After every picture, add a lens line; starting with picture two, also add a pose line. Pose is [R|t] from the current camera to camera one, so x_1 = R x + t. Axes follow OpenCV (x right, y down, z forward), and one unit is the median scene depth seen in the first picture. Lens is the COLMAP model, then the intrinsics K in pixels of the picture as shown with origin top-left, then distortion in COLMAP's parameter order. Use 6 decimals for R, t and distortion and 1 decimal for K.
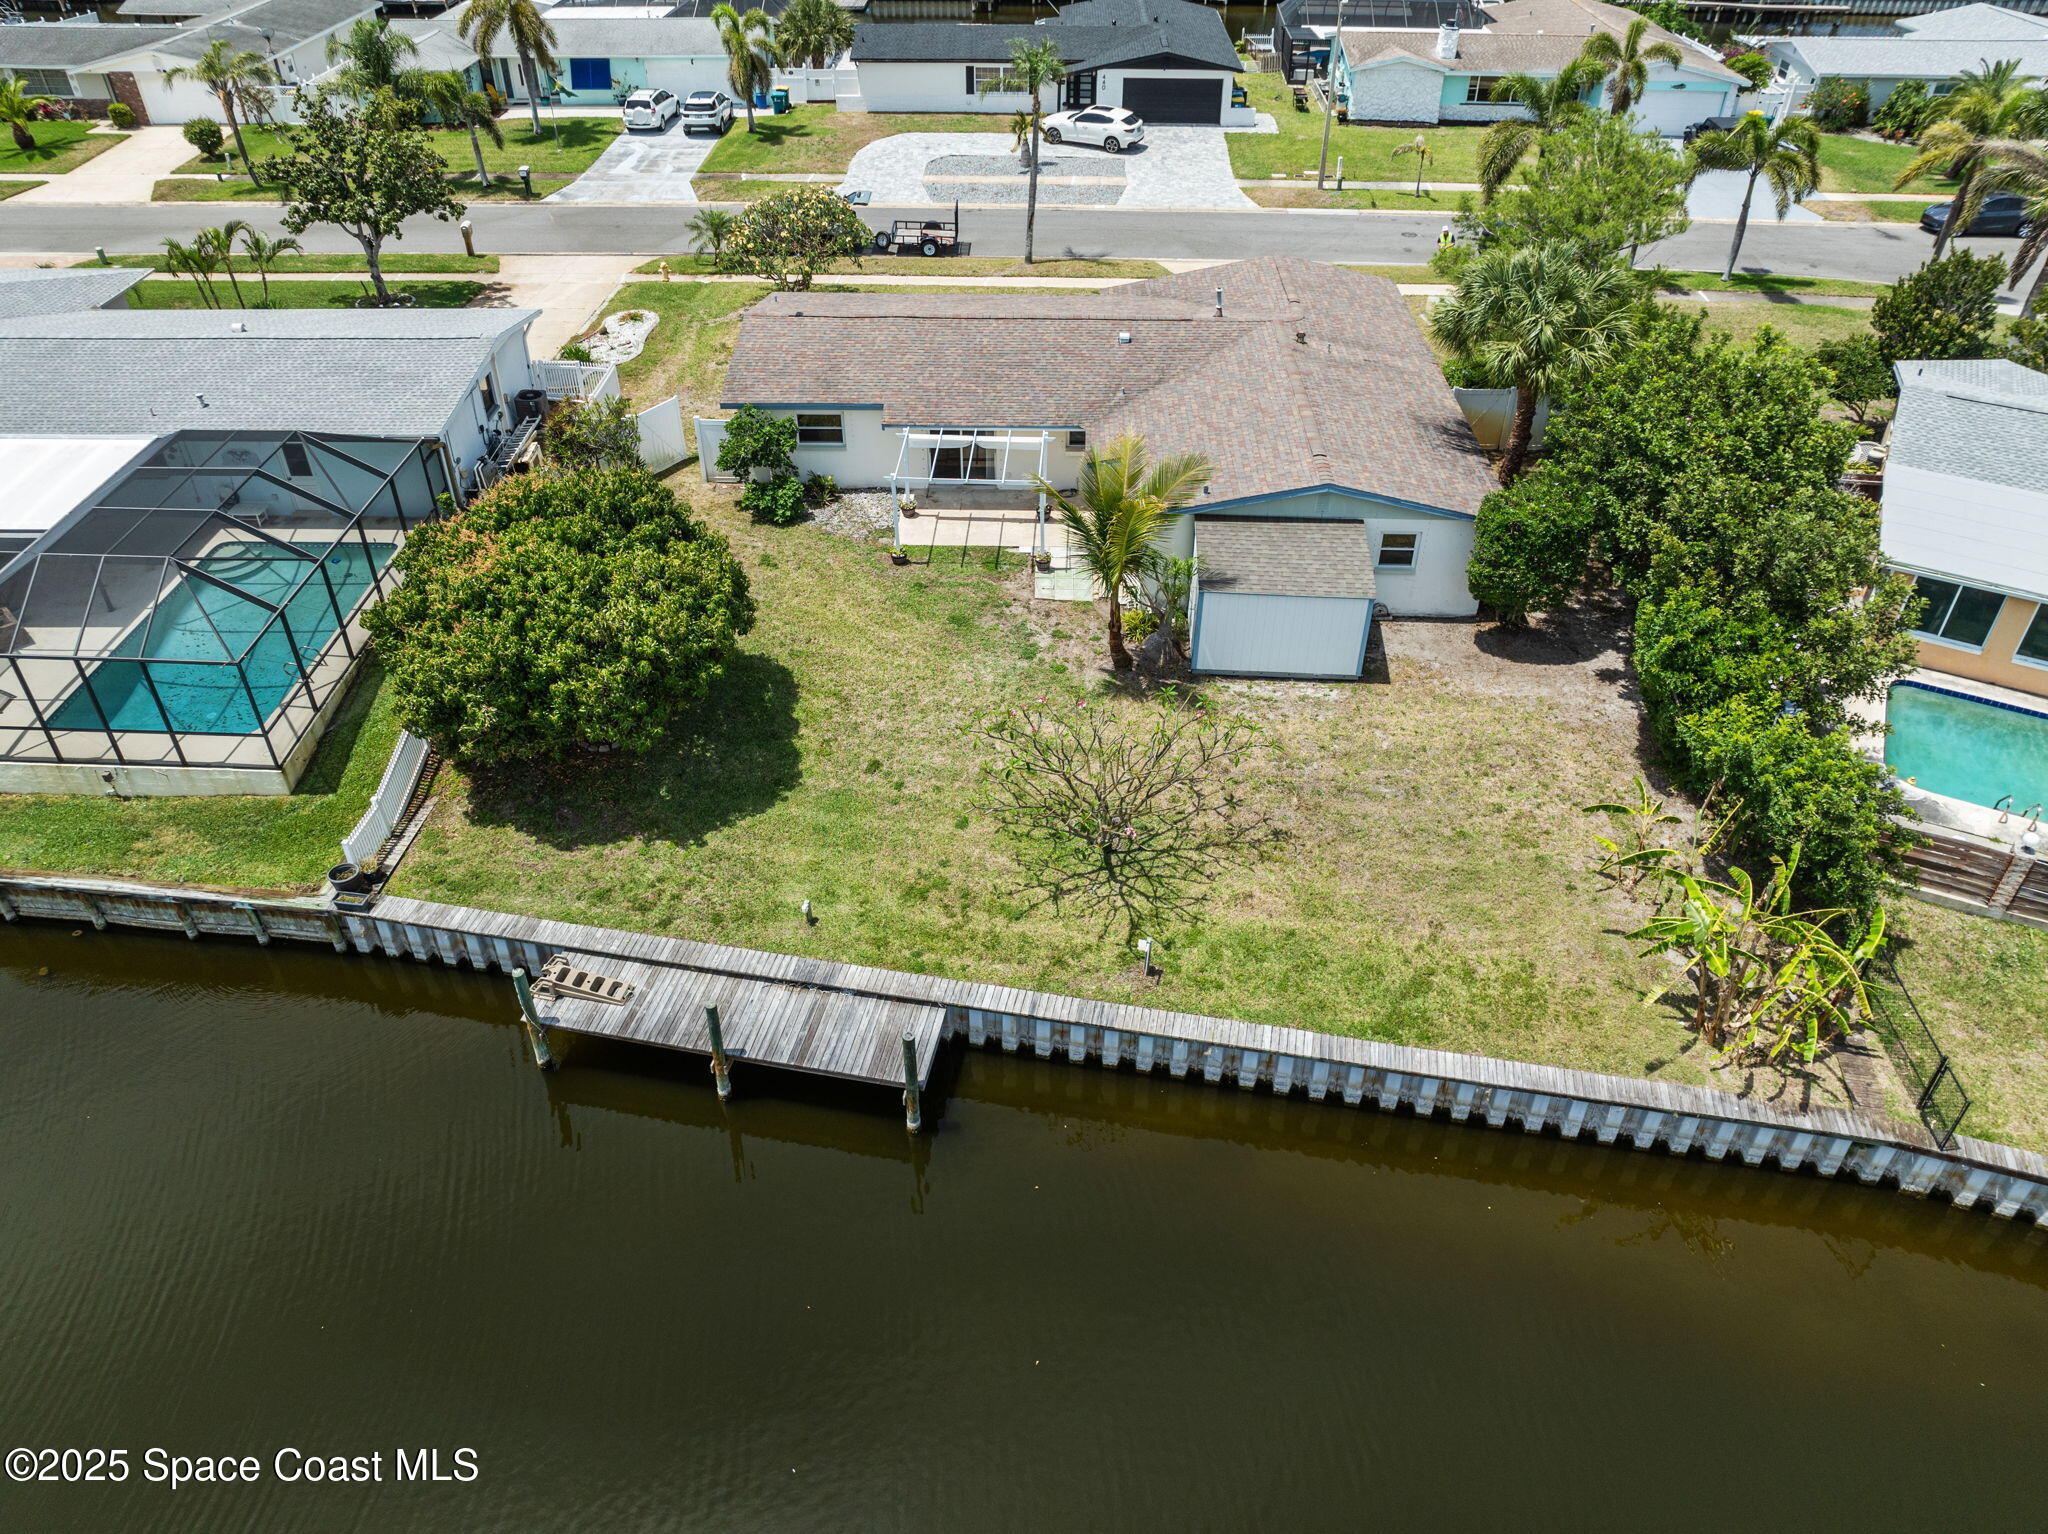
lens RADIAL K [[1428.0, 0, 1019.1], [0, 1428.0, 767.9], [0, 0, 1]] dist [-0.039241, 0.007200]
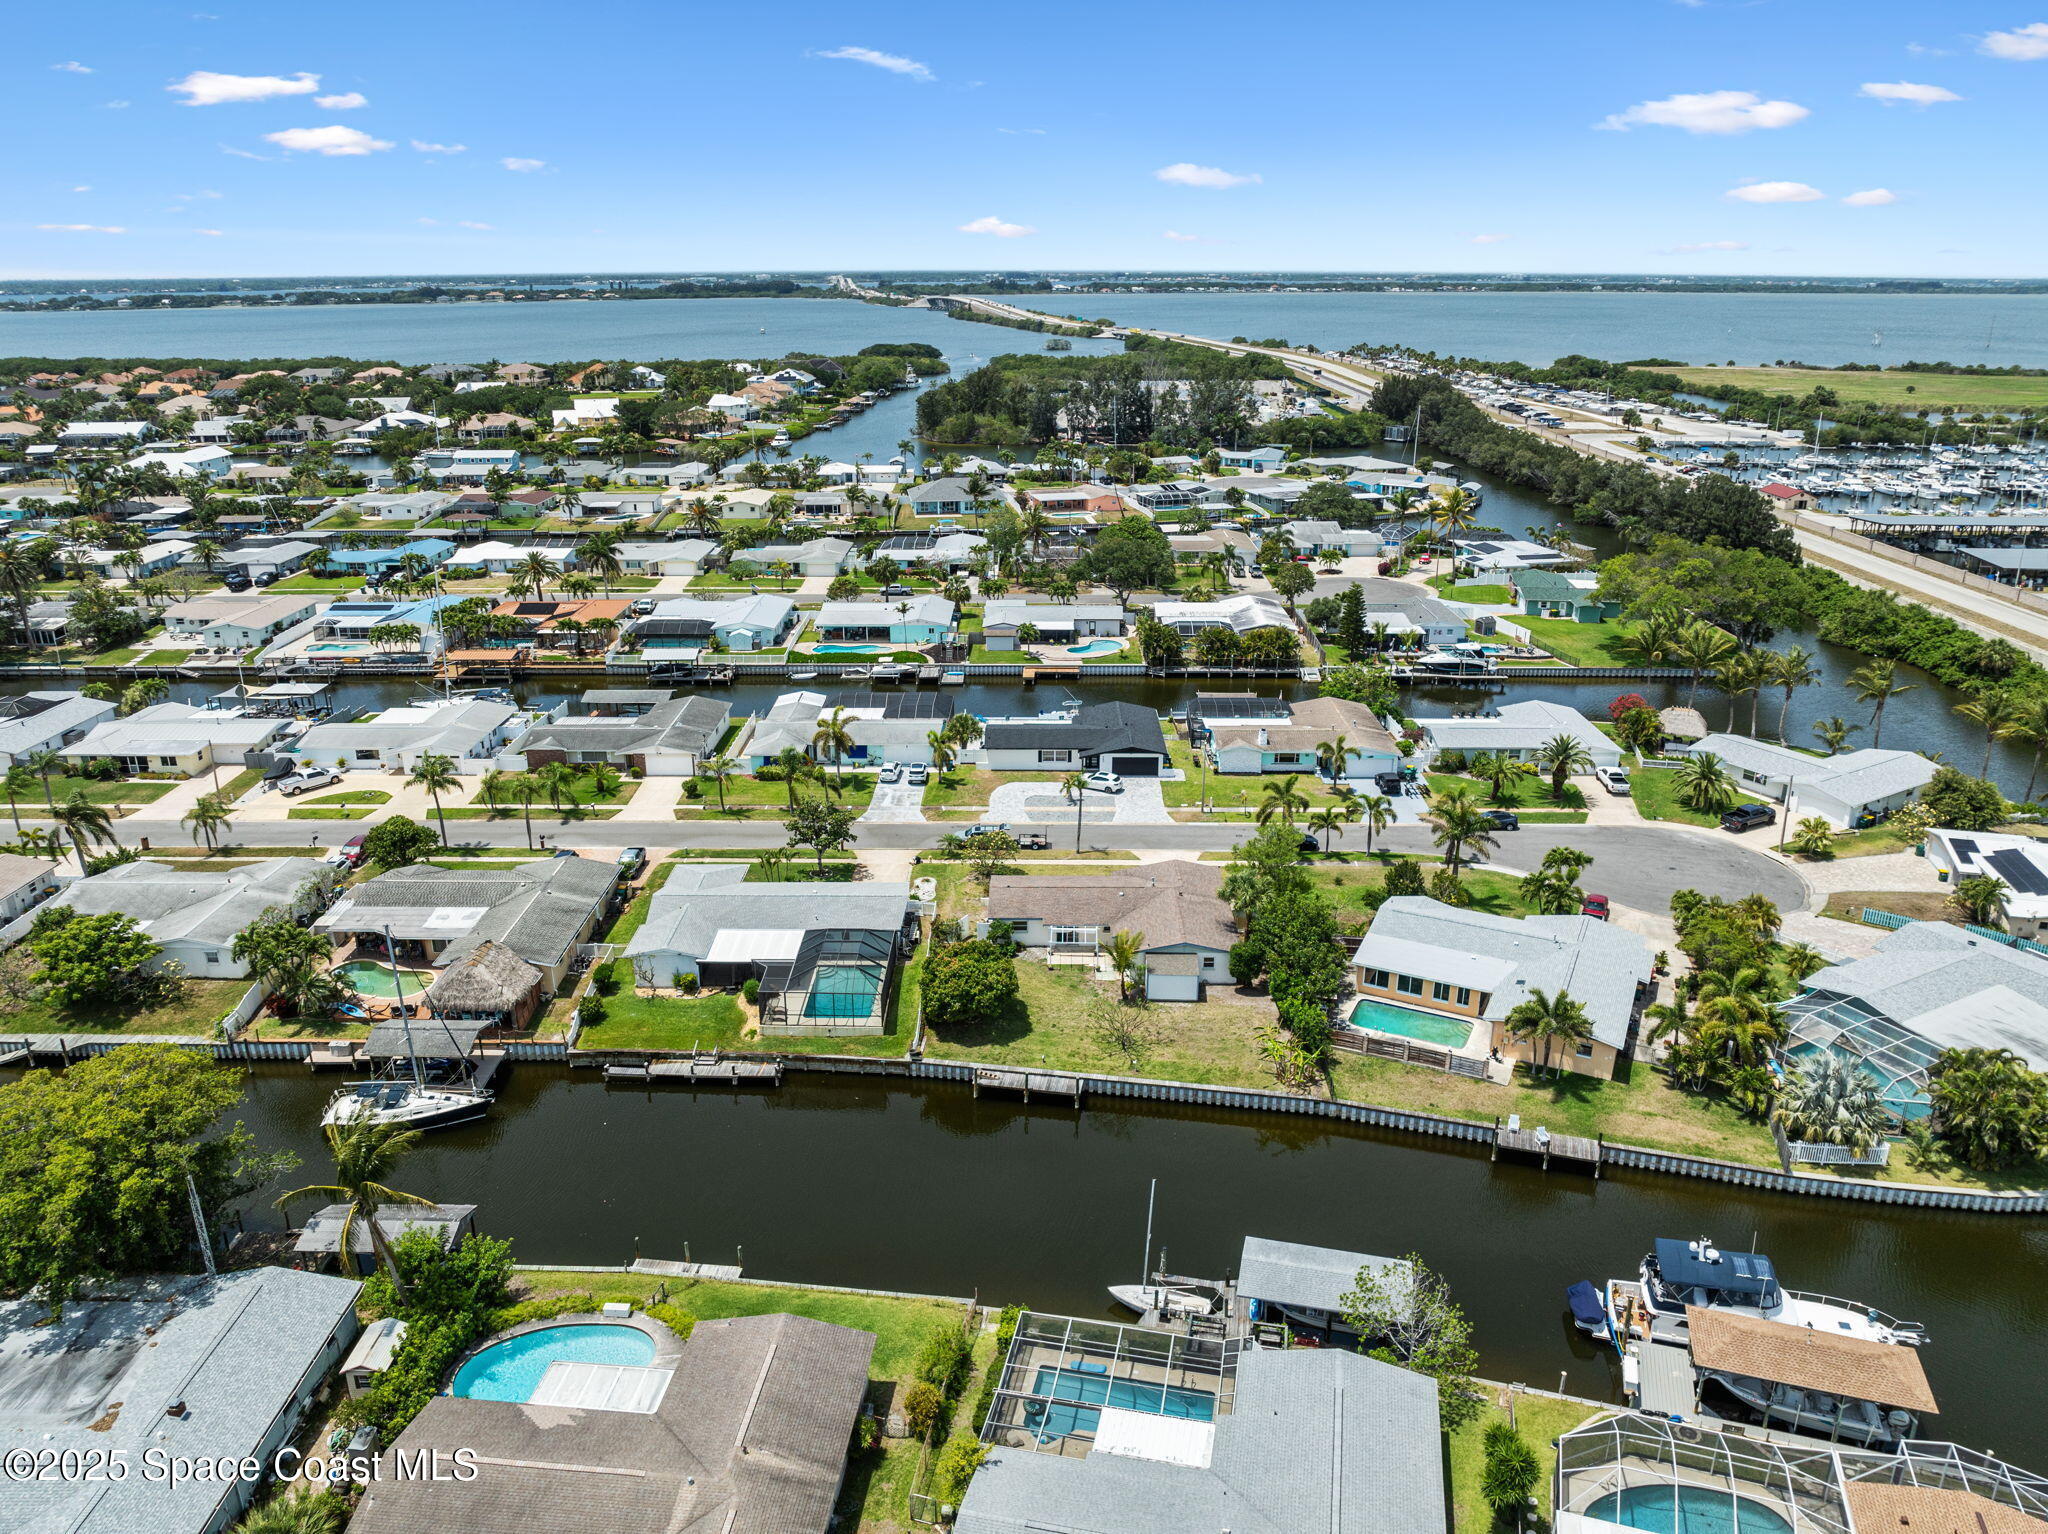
lens RADIAL K [[1428.0, 0, 1021.4], [0, 1428.0, 770.2], [0, 0, 1]] dist [-0.039241, 0.007200]
pose [[0.999841, -0.008235, 0.015796, -0.196631], [0.012769, 0.949619, -0.313148, 0.418170], [-0.012422, 0.313300, 0.949573, -2.094598]]
